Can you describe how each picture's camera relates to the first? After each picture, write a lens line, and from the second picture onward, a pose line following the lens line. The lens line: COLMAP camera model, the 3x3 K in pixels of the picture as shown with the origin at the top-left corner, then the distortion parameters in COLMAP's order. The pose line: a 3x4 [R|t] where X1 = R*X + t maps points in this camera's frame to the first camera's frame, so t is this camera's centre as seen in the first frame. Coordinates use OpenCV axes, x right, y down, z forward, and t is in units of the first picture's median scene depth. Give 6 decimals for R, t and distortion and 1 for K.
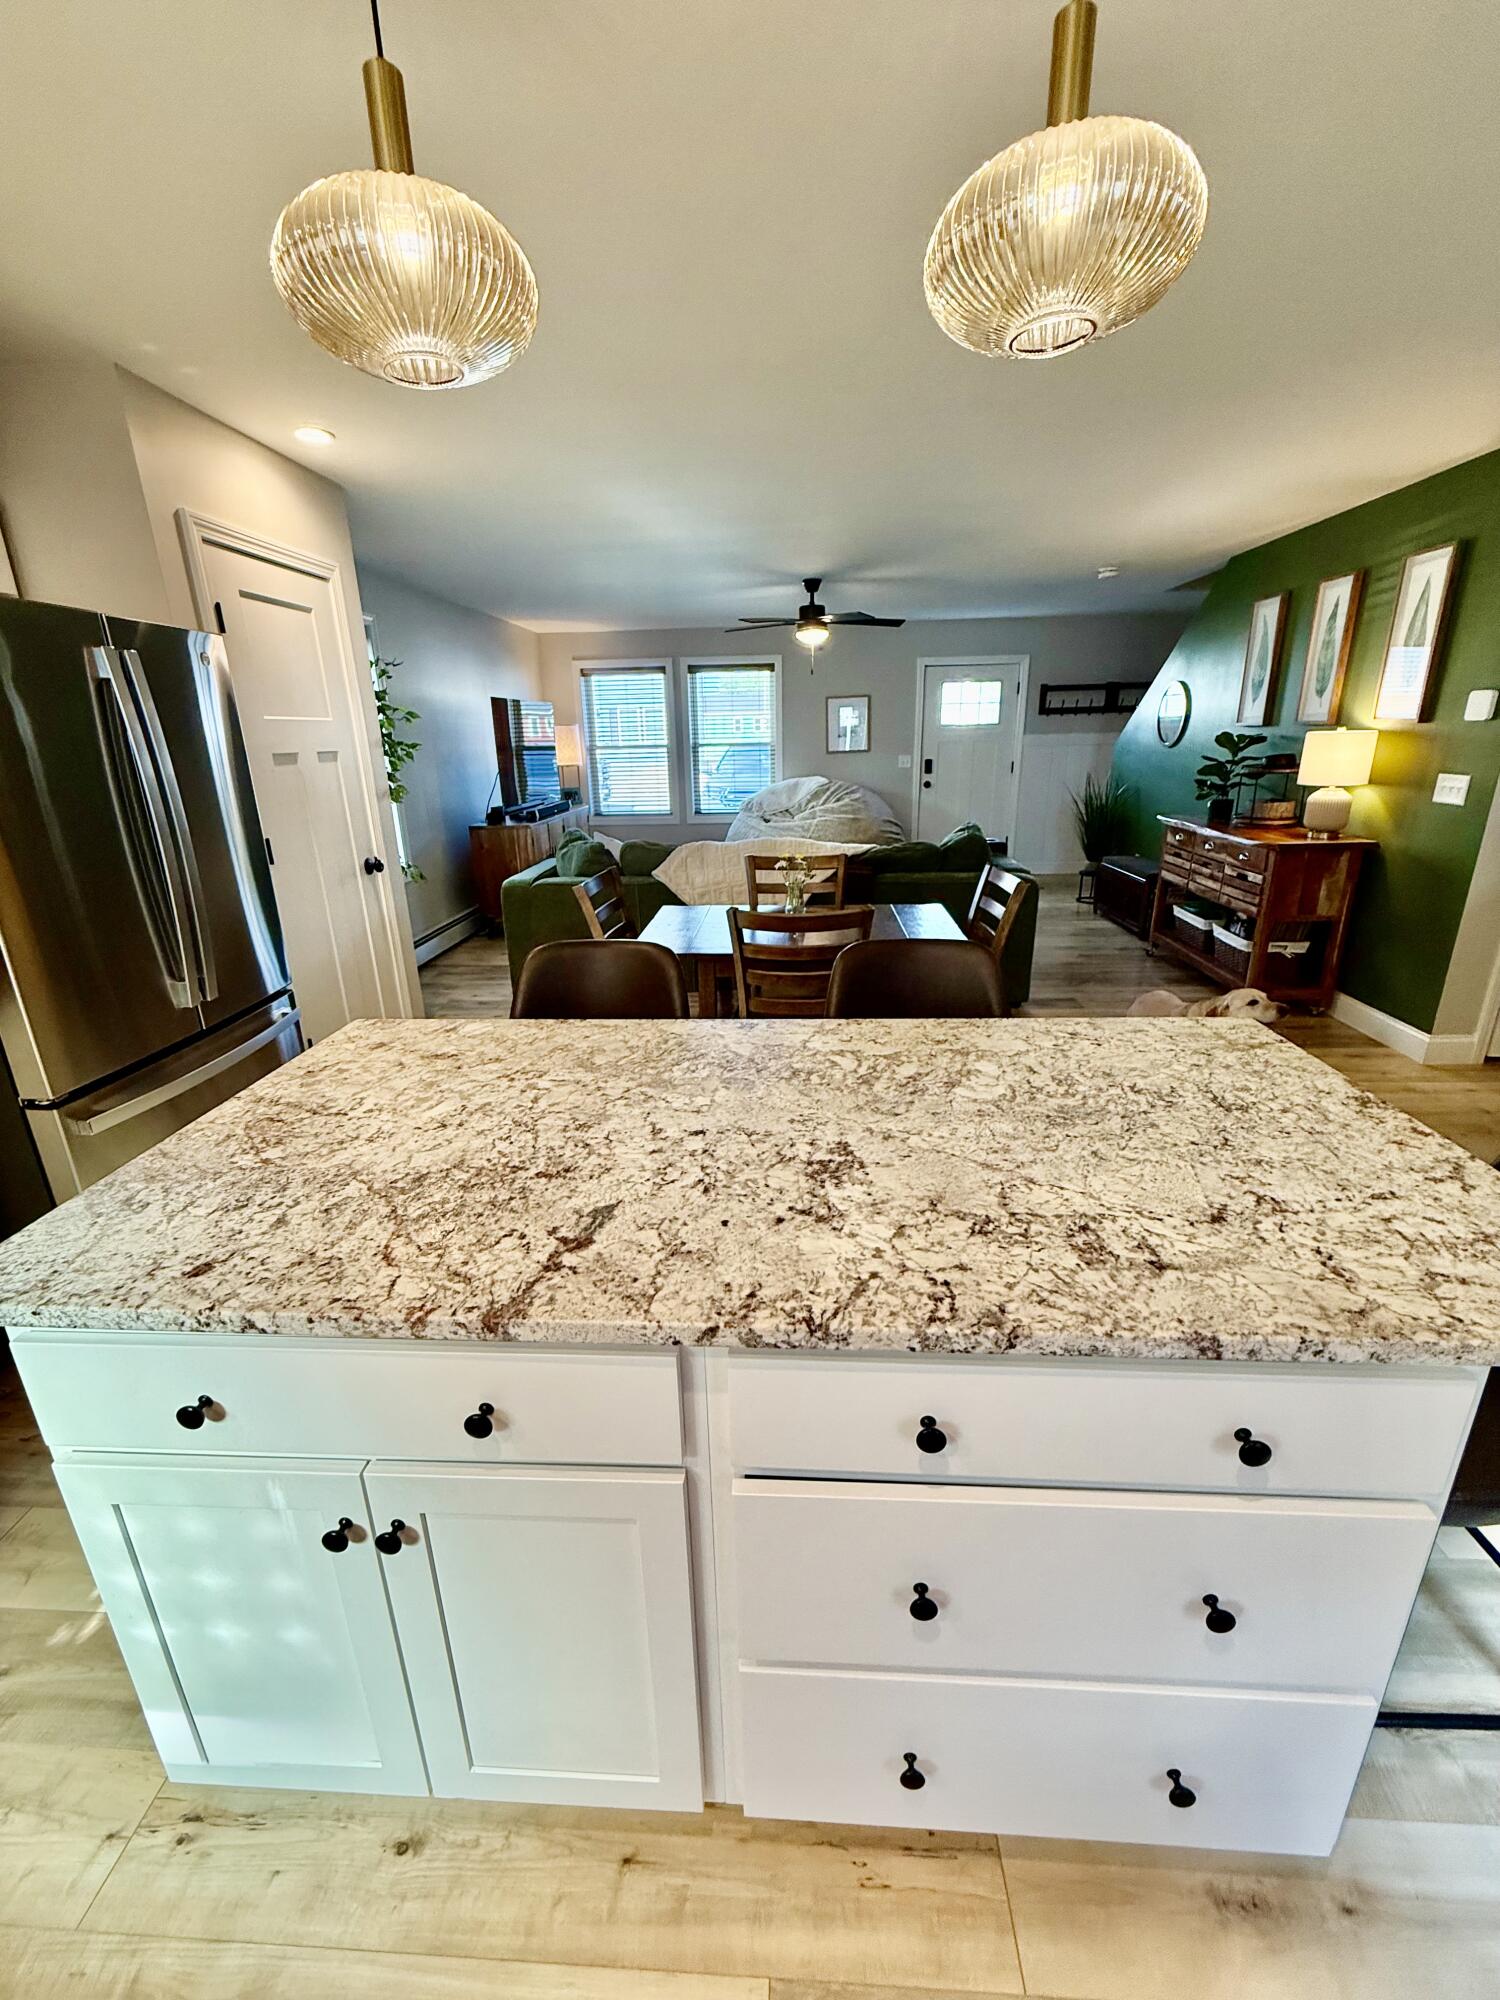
lens RADIAL K [[798.4, 0, 747.0], [0, 798.4, 996.9], [0, 0, 1]] dist [0.001089, 0.000437]
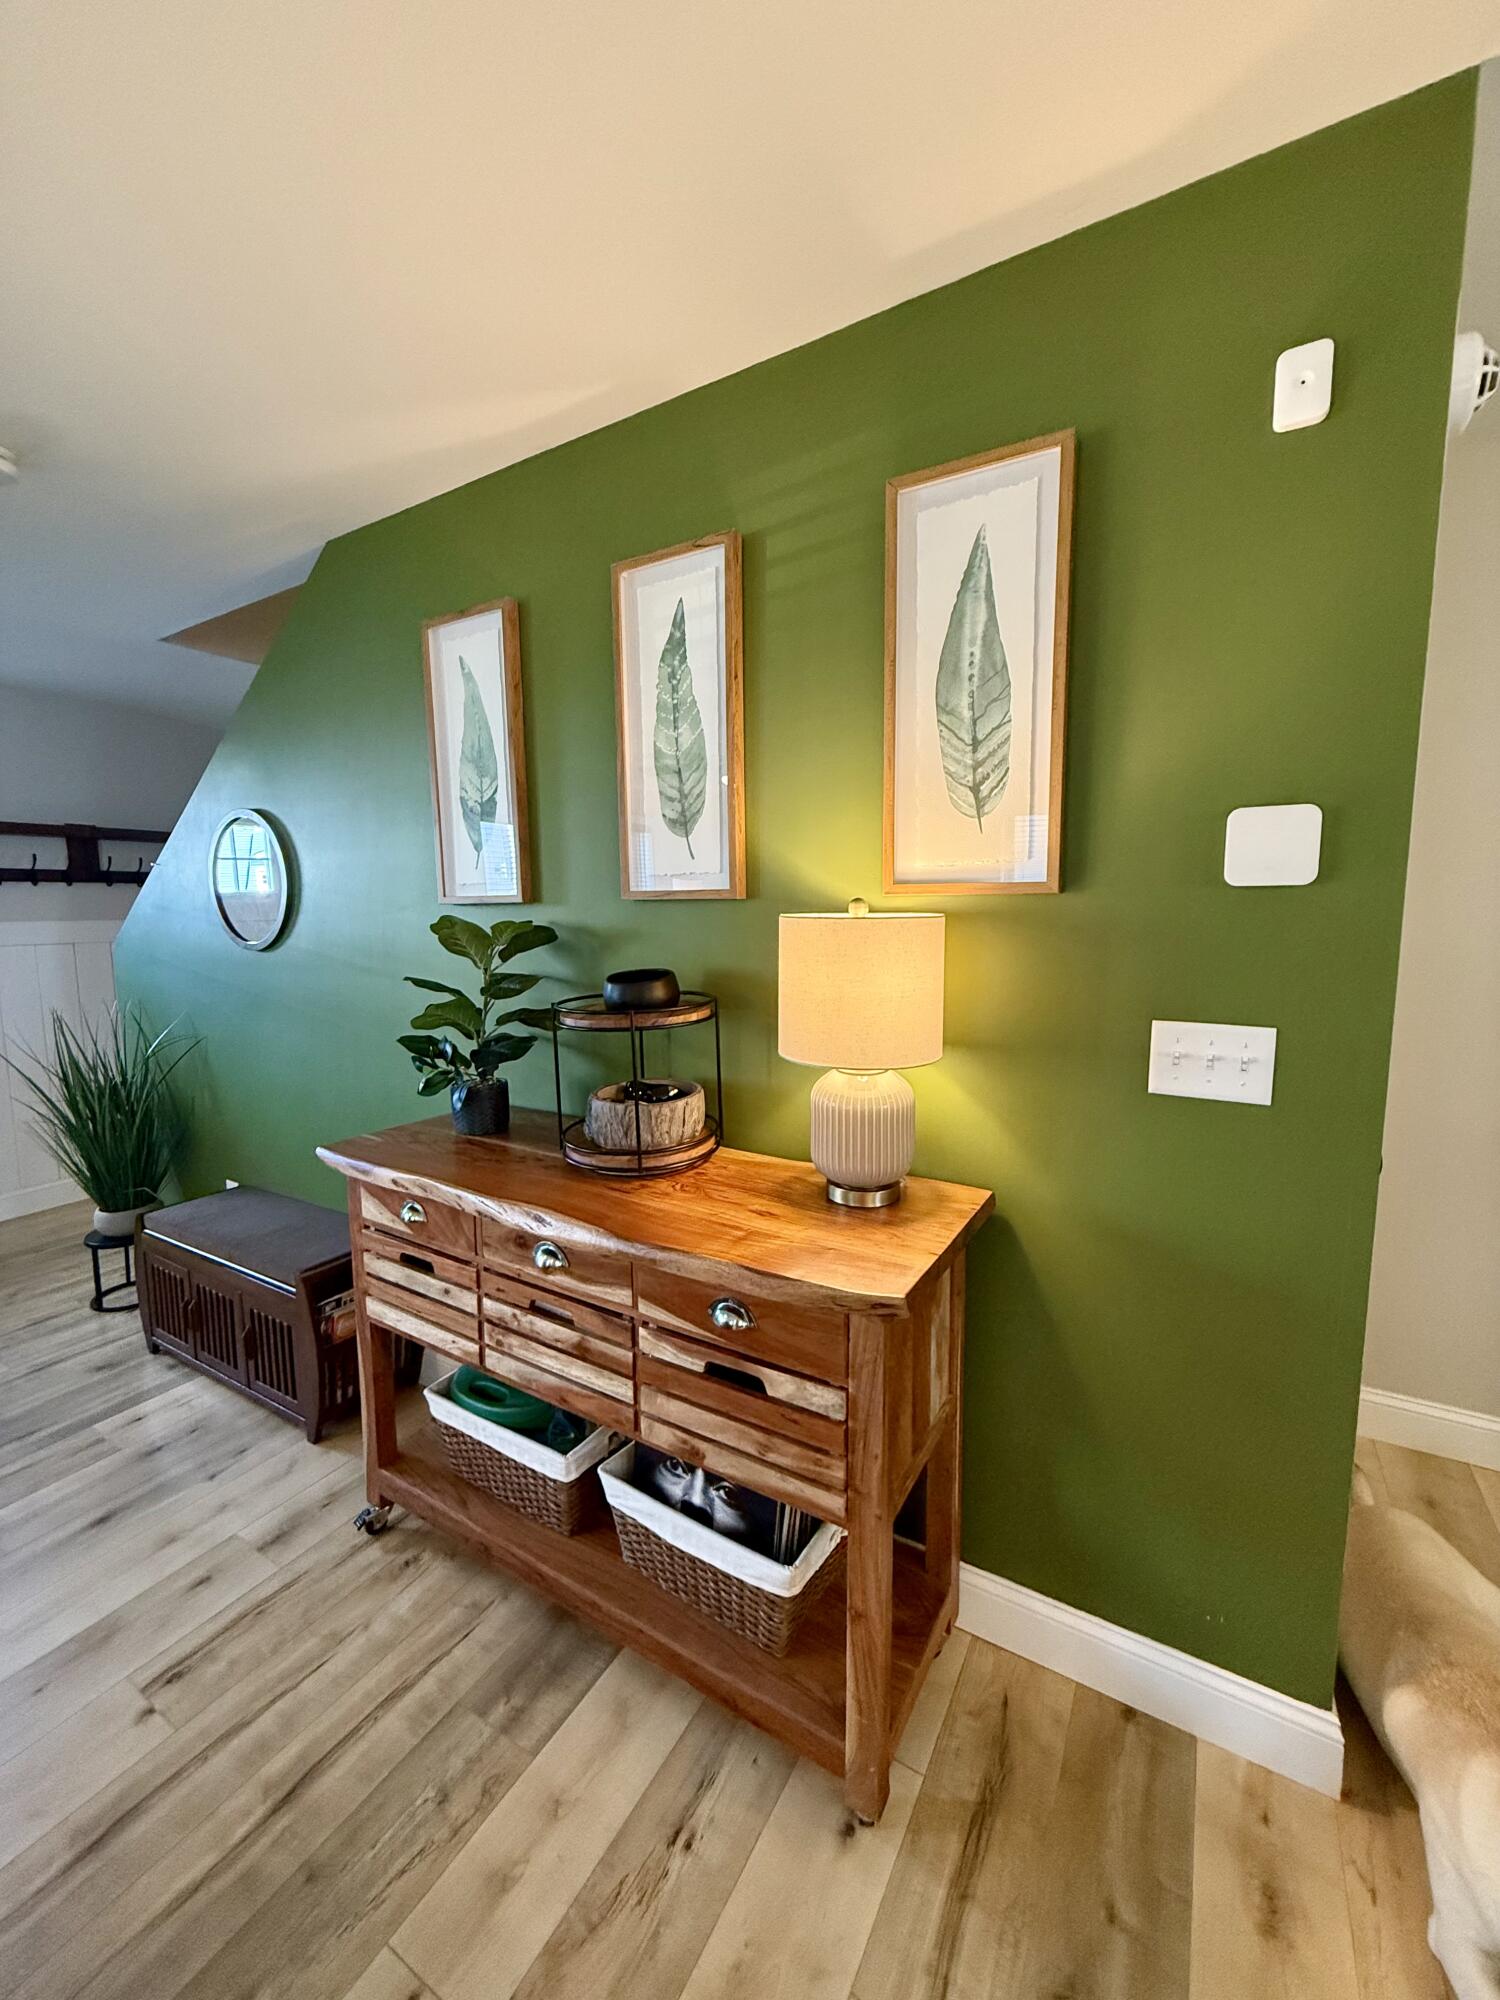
lens RADIAL K [[798.4, 0, 747.0], [0, 798.4, 996.9], [0, 0, 1]] dist [0.001089, 0.000437]
pose [[0.462274, -0.075374, 0.883528, 1.199579], [0.275073, 0.959417, -0.062074, -0.859950], [-0.842993, 0.271730, 0.464247, 2.650153]]
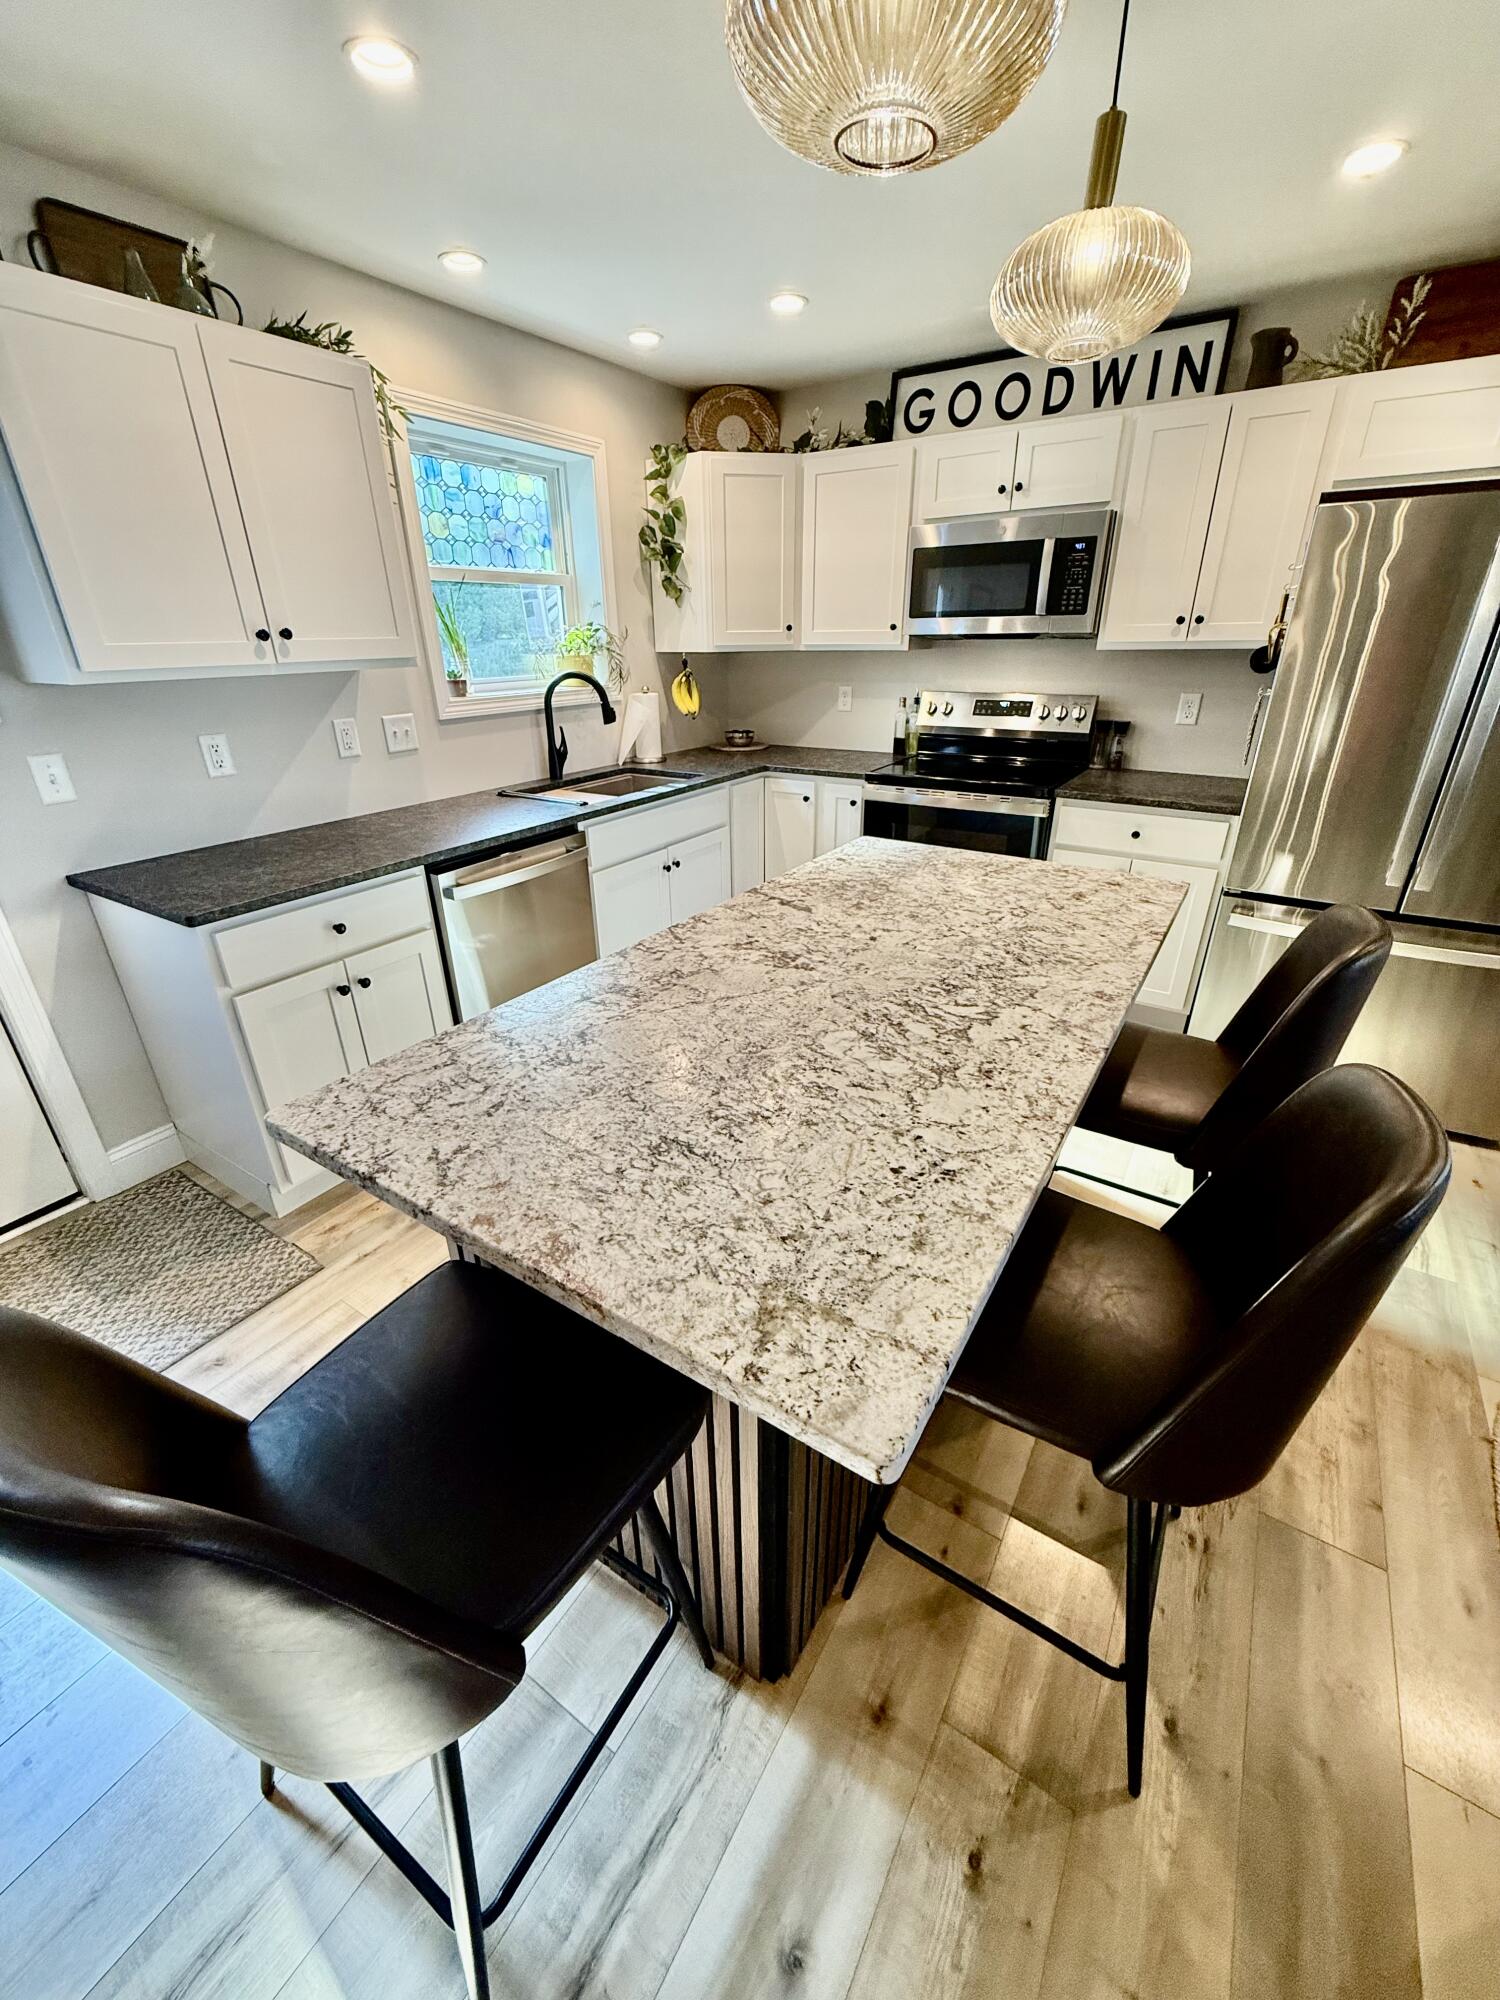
lens RADIAL K [[798.4, 0, 747.0], [0, 798.4, 996.9], [0, 0, 1]] dist [0.001089, 0.000437]
pose [[-0.495080, 0.386755, -0.778021, 1.069186], [-0.249501, 0.794463, 0.553694, -0.426072], [0.832253, 0.468240, -0.296827, 1.161791]]
